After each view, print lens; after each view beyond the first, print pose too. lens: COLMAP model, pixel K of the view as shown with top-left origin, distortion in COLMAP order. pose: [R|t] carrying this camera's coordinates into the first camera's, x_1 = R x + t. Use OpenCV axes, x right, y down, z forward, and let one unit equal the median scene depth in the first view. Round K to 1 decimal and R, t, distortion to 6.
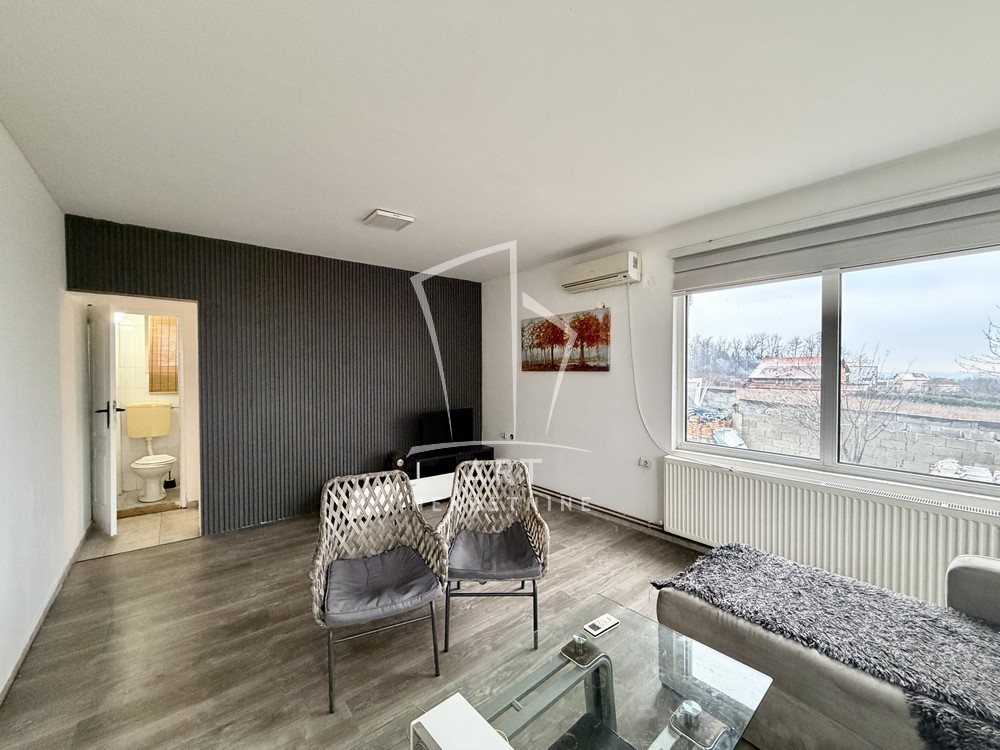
lens RADIAL K [[398.4, 0, 498.7], [0, 398.4, 376.1], [0, 0, 1]] dist [-0.000061, -0.000008]
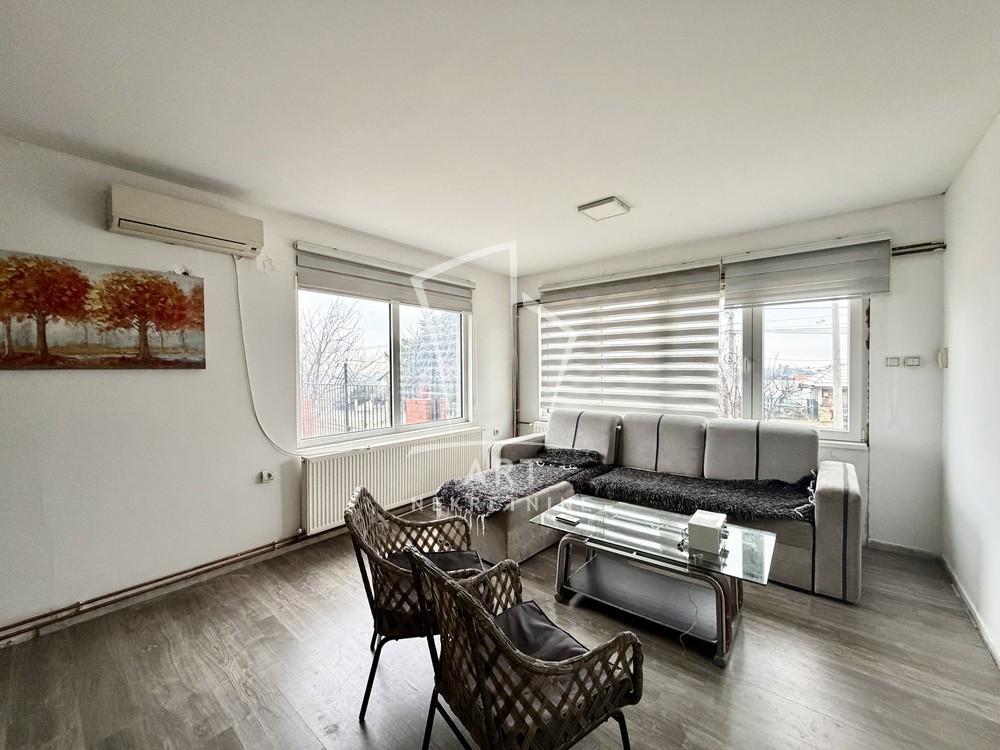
lens RADIAL K [[398.4, 0, 500.5], [0, 398.4, 373.5], [0, 0, 1]] dist [-0.000061, -0.000008]
pose [[-0.190662, -0.010770, 0.981597, -0.597028], [0.023941, 0.999591, 0.015618, -0.001847], [-0.981364, 0.026478, -0.190326, 0.718696]]
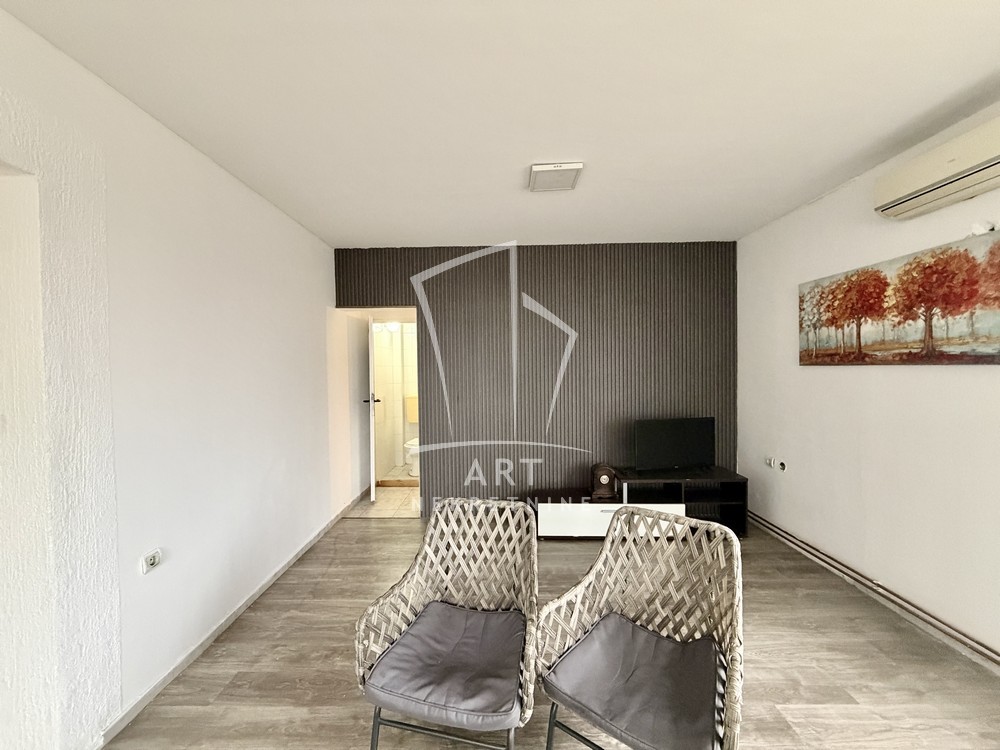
lens RADIAL K [[398.4, 0, 498.7], [0, 398.4, 376.2], [0, 0, 1]] dist [-0.000061, -0.000008]
pose [[0.769009, 0.004932, -0.639219, 0.136040], [0.002272, 0.999943, 0.010449, -0.004489], [0.639234, -0.009488, 0.768954, 0.298530]]
